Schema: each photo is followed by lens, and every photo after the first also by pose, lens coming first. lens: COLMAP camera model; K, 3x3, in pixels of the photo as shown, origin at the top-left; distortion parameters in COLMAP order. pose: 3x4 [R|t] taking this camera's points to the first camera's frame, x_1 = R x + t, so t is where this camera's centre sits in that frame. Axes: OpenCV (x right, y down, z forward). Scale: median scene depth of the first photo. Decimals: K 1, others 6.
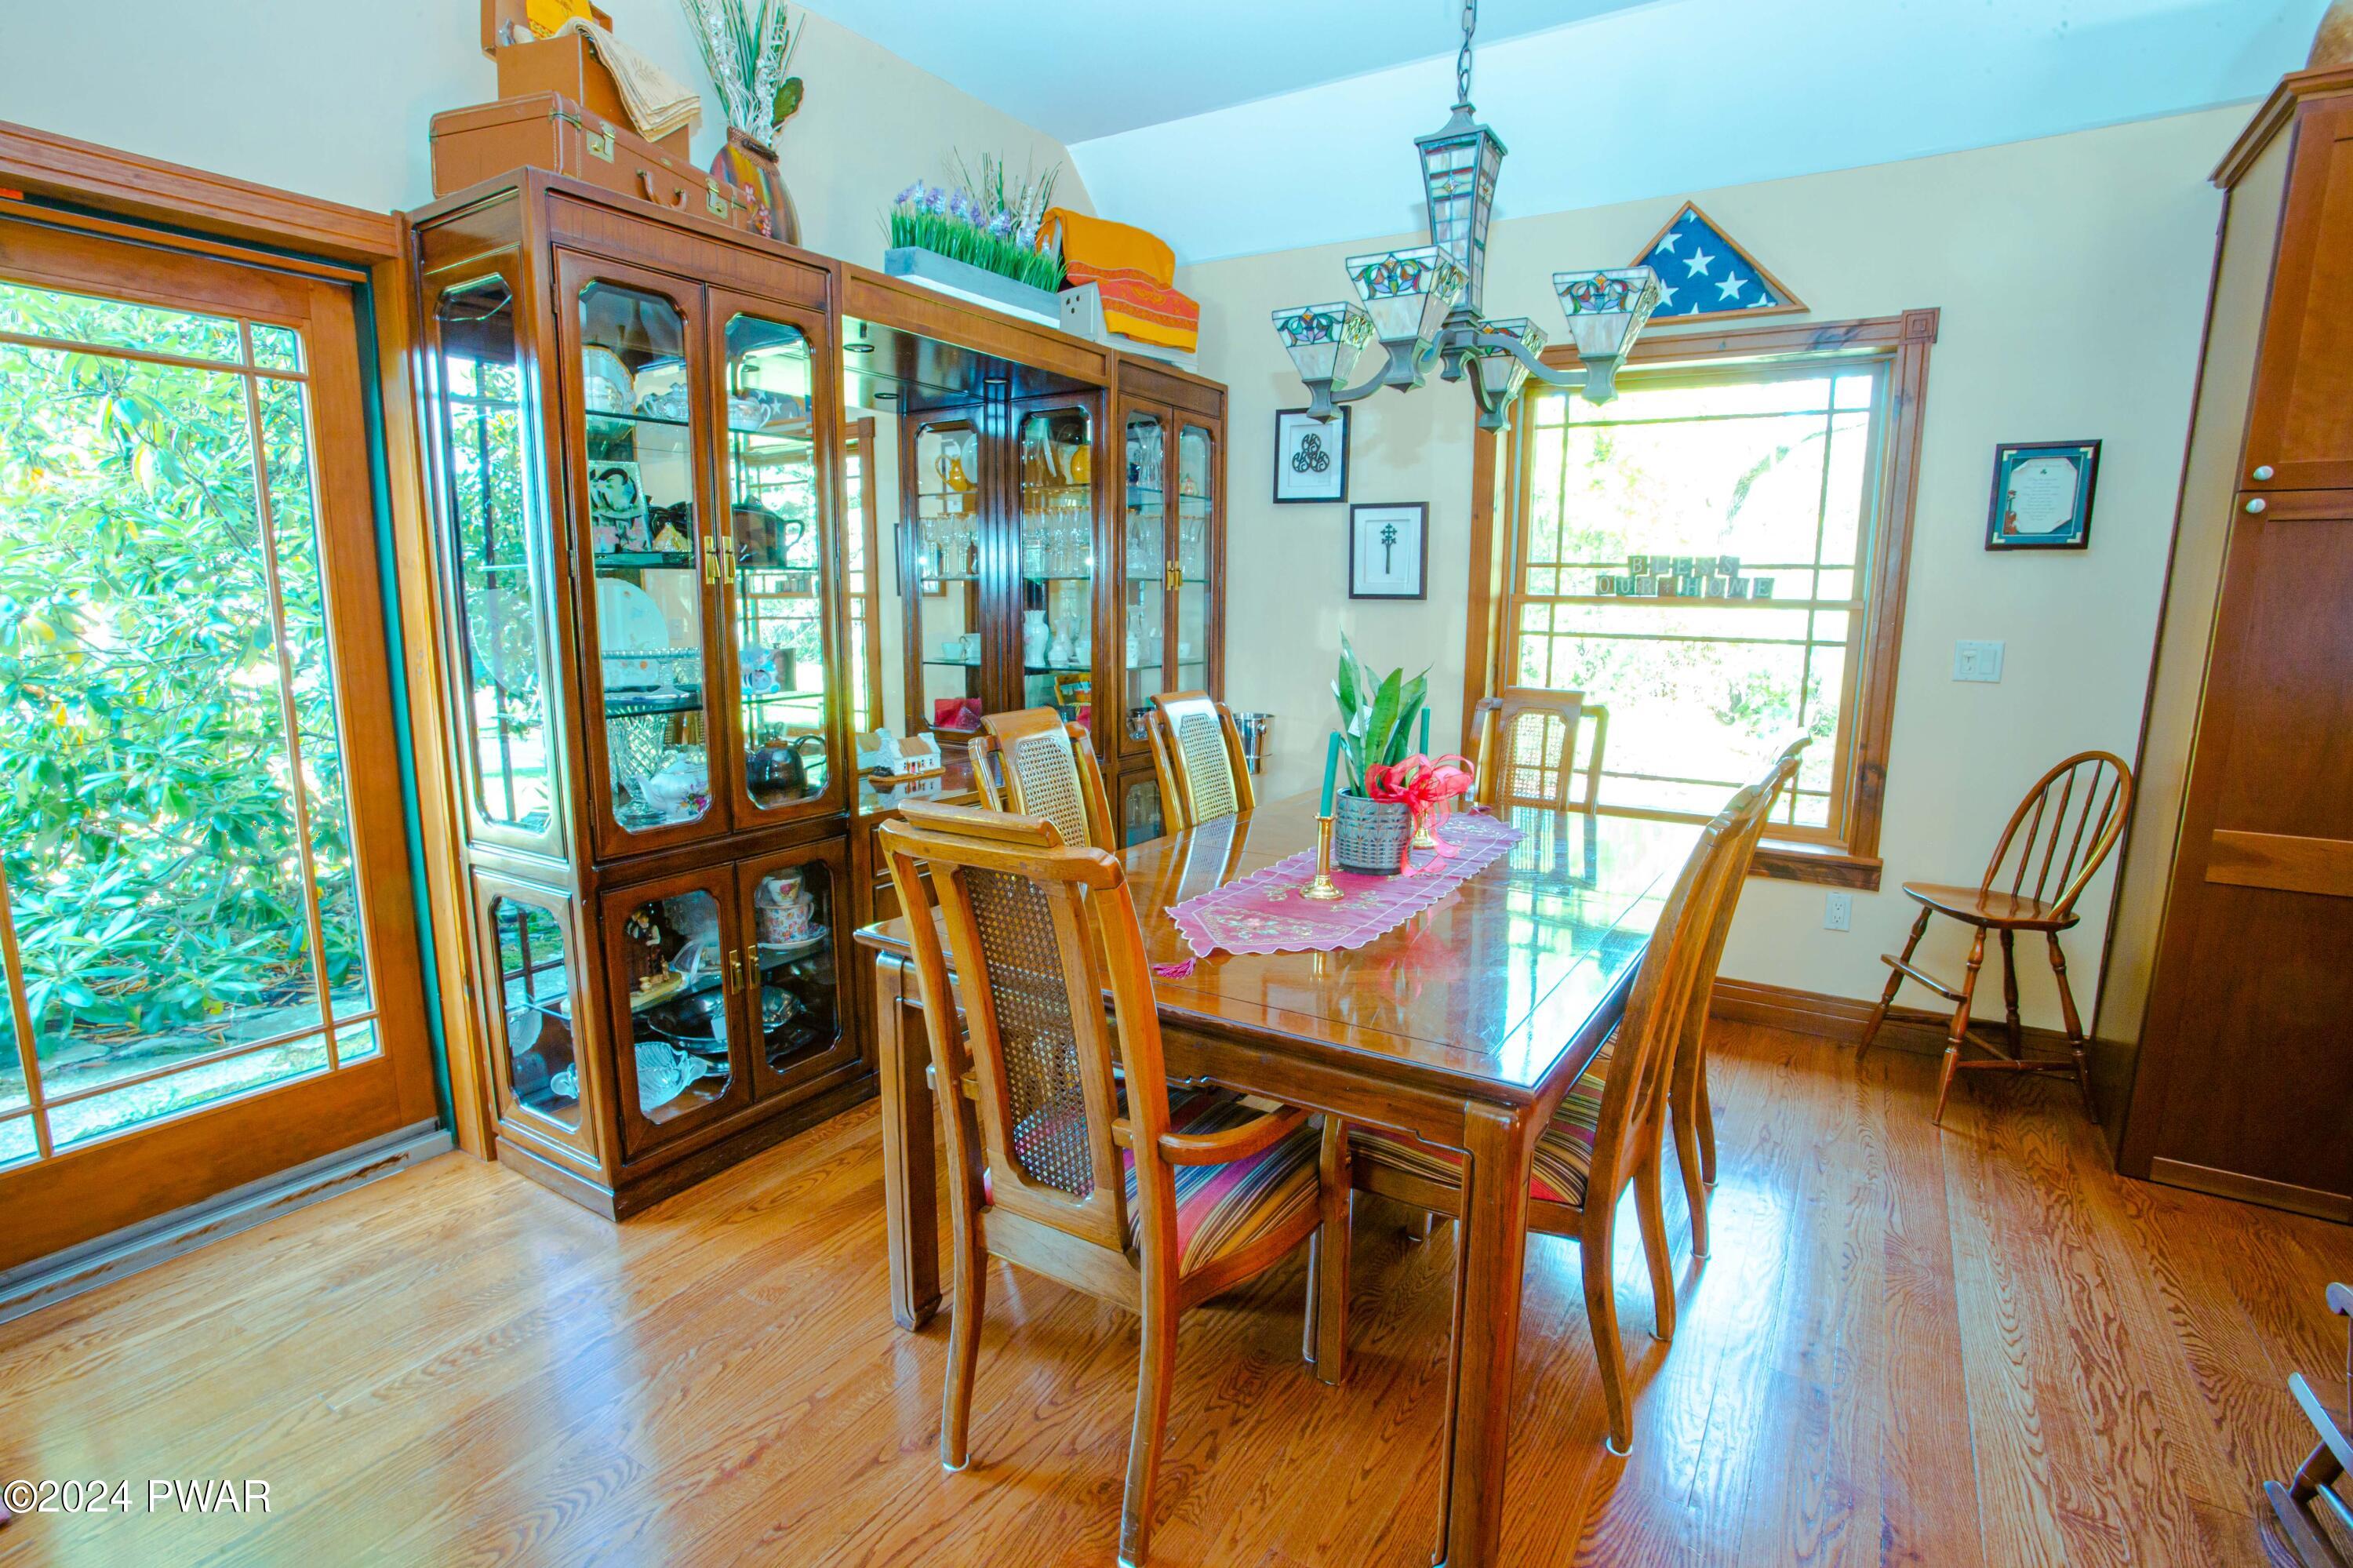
lens RADIAL K [[1125.3, 0, 1176.5], [0, 1125.3, 784.0], [0, 0, 1]] dist [-0.028957, -0.000287]
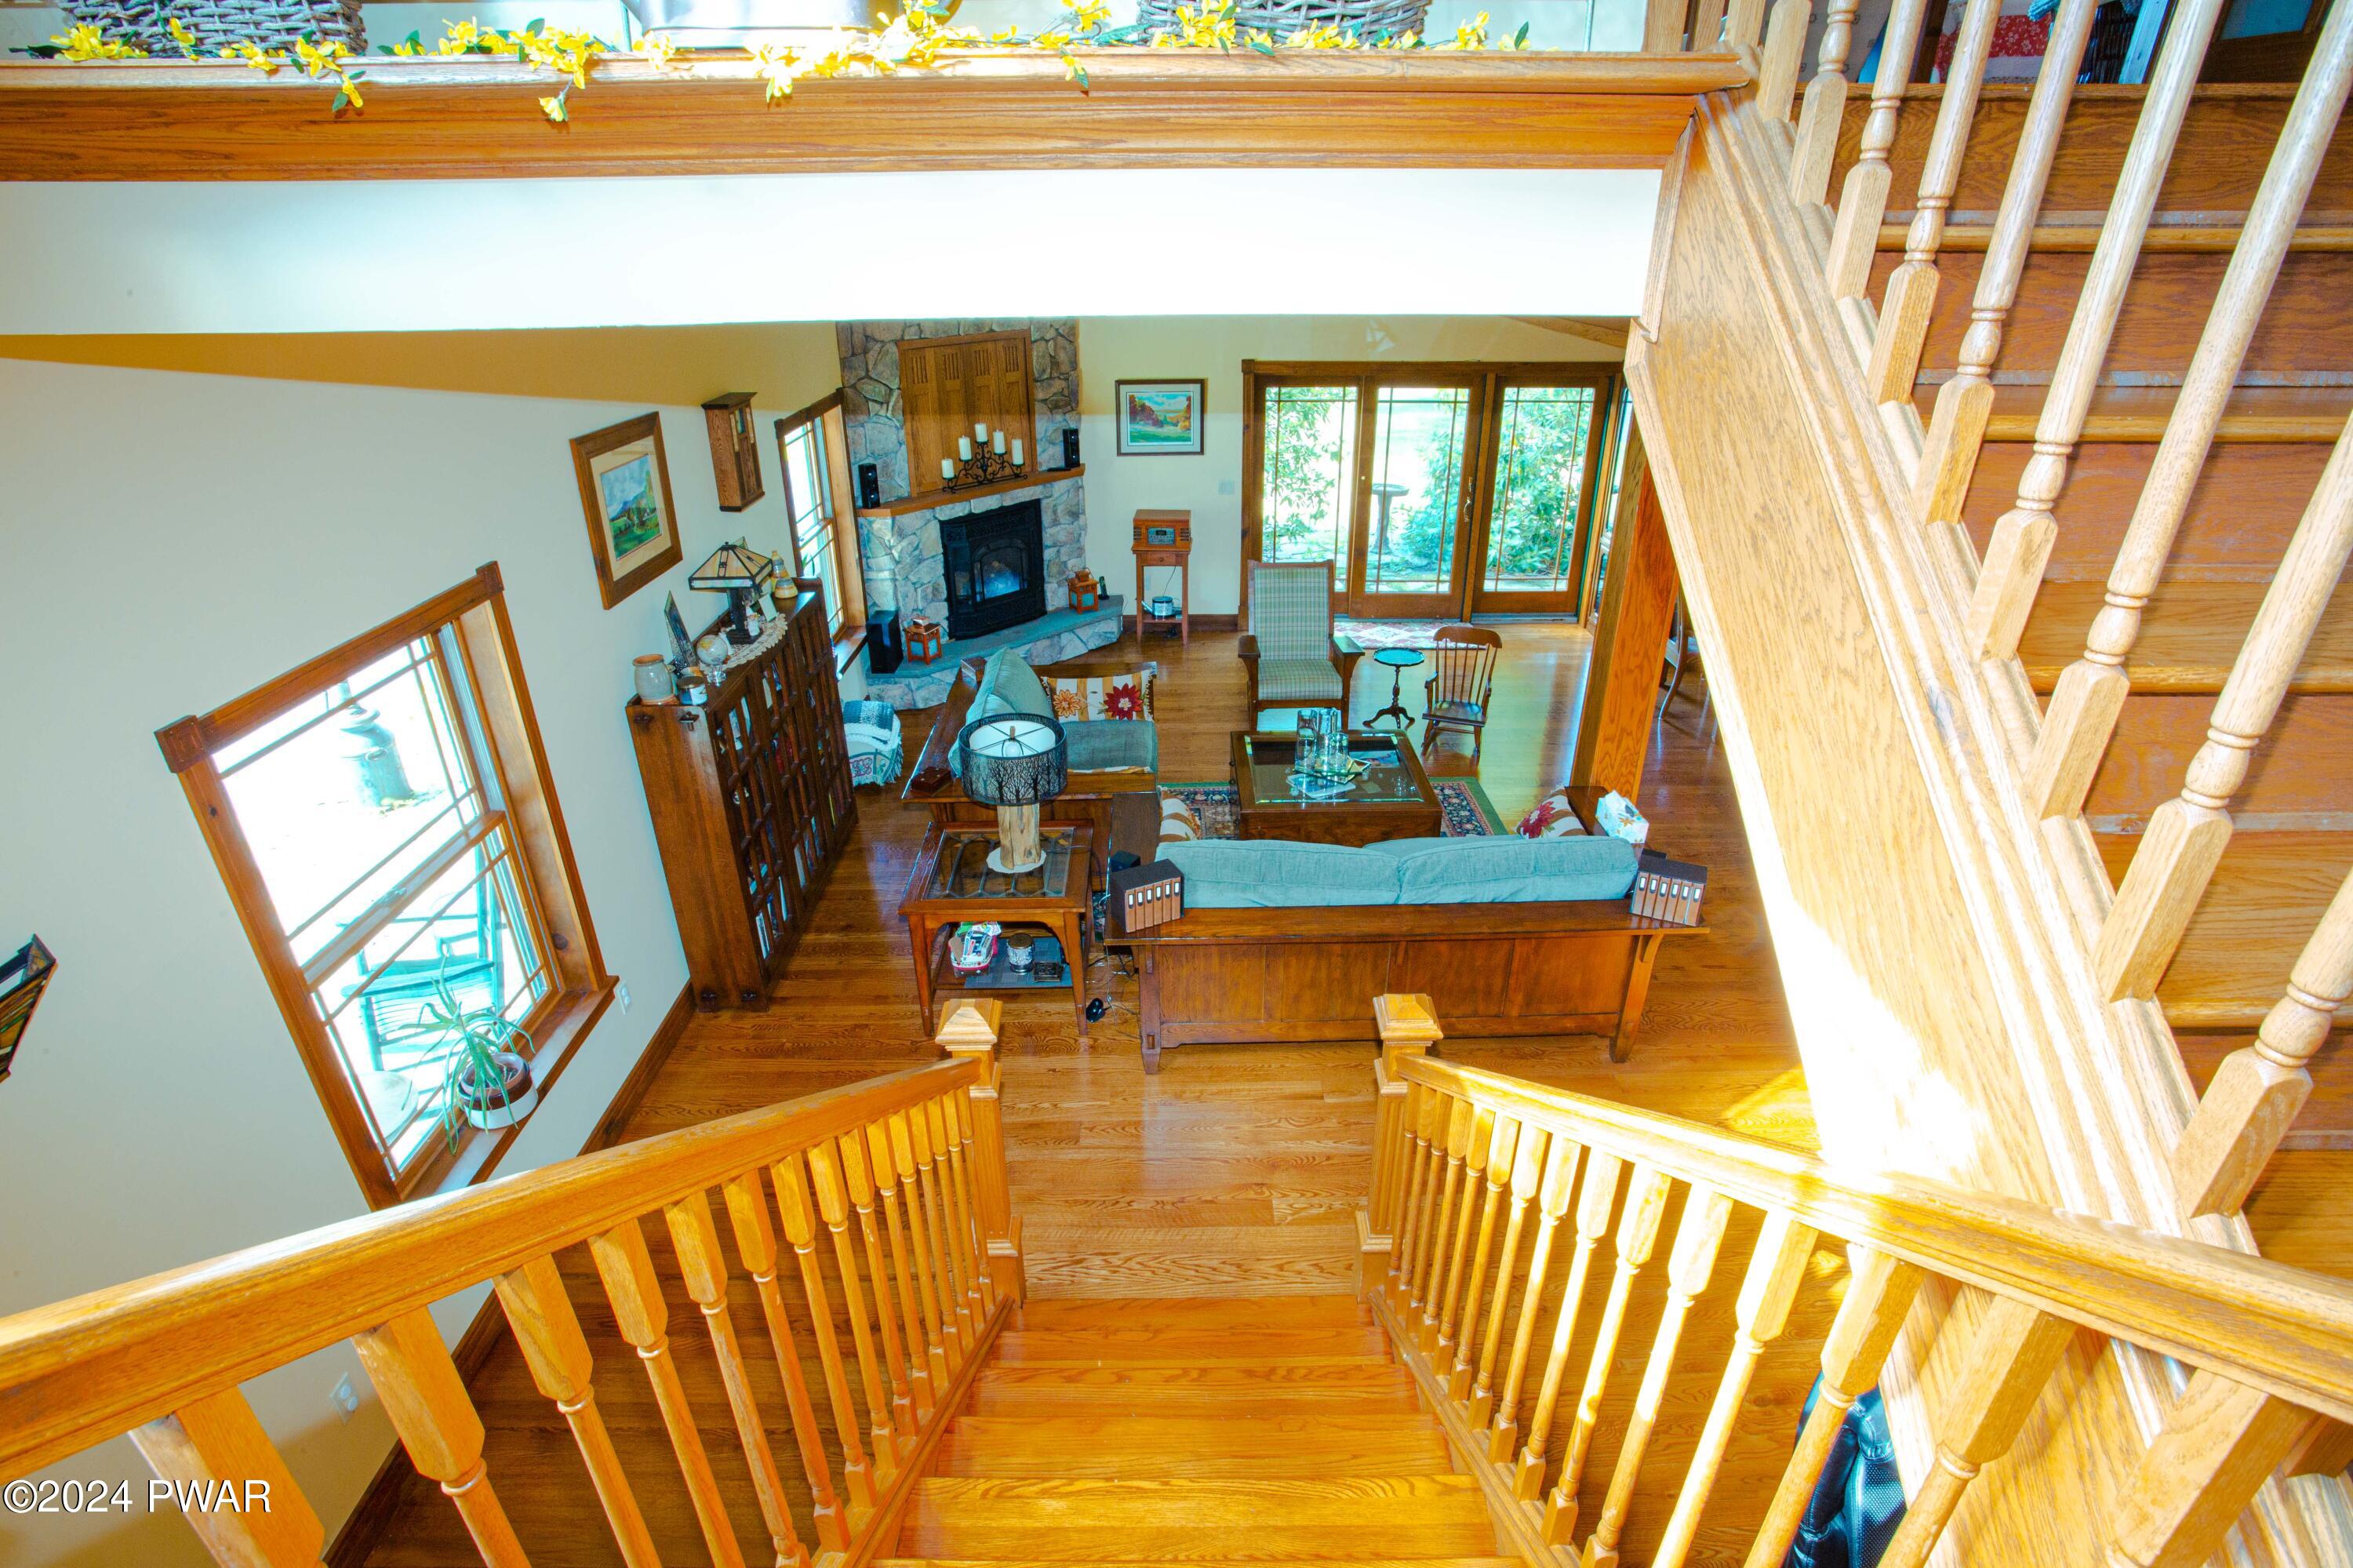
lens RADIAL K [[1125.3, 0, 1176.5], [0, 1125.3, 784.0], [0, 0, 1]] dist [-0.028957, -0.000287]
pose [[0.531153, 0.373001, -0.760754, 1.385446], [-0.134553, 0.923622, 0.358912, -0.265591], [0.836524, -0.088276, 0.540773, -1.788861]]
